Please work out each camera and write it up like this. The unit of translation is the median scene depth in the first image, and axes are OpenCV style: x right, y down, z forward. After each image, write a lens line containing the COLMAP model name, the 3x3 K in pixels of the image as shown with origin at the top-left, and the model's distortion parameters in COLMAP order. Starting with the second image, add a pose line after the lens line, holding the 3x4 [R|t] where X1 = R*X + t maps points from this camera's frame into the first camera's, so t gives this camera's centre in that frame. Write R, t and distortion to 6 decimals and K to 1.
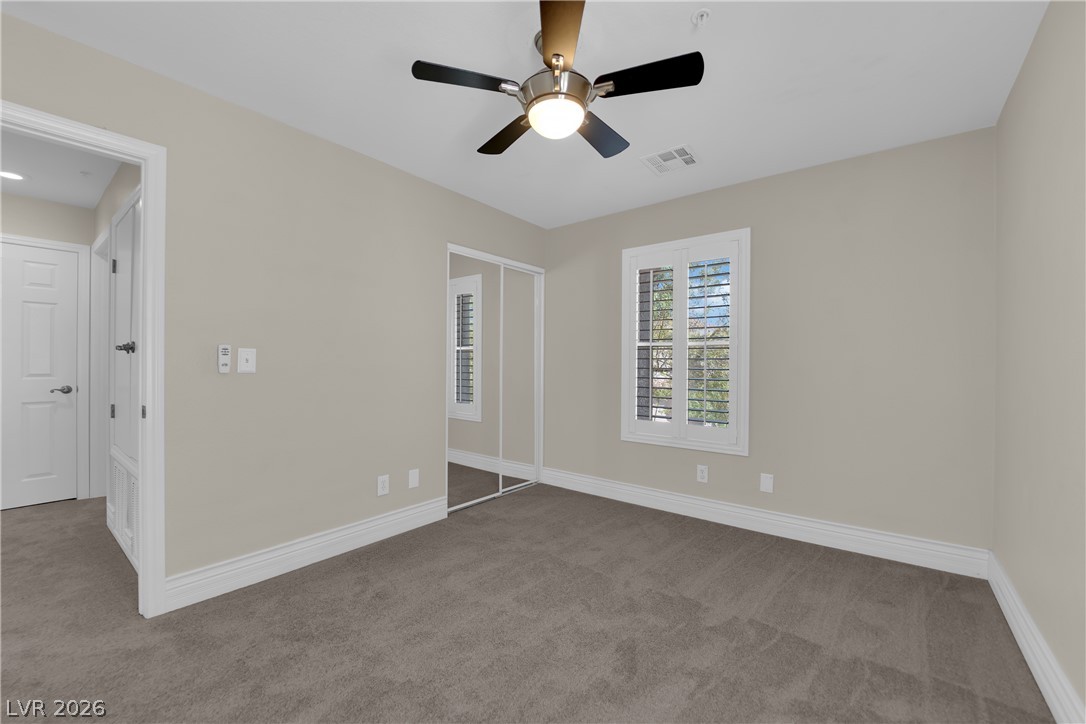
lens RADIAL K [[438.5, 0, 540.0], [0, 438.5, 363.2], [0, 0, 1]] dist [-0.008580, -0.003640]
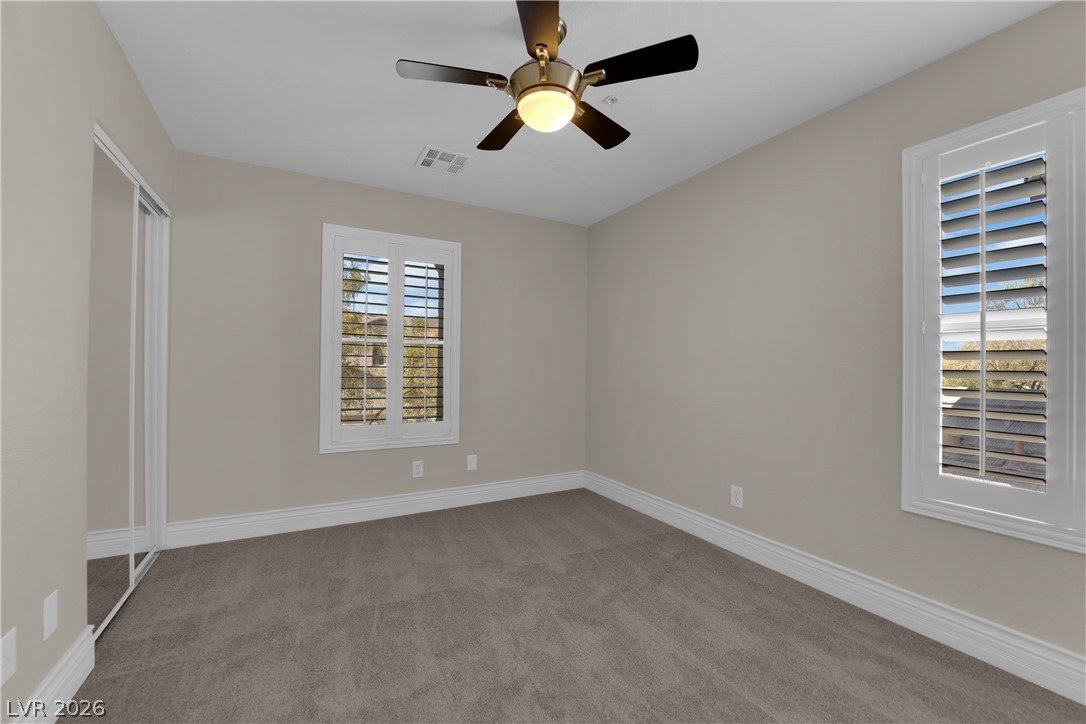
lens RADIAL K [[438.5, 0, 539.6], [0, 438.5, 365.4], [0, 0, 1]] dist [-0.008580, -0.003640]
pose [[0.386316, -0.005065, 0.922353, -0.552169], [-0.010658, 0.999894, 0.009955, -0.005007], [-0.922305, -0.013676, 0.386221, 0.404228]]
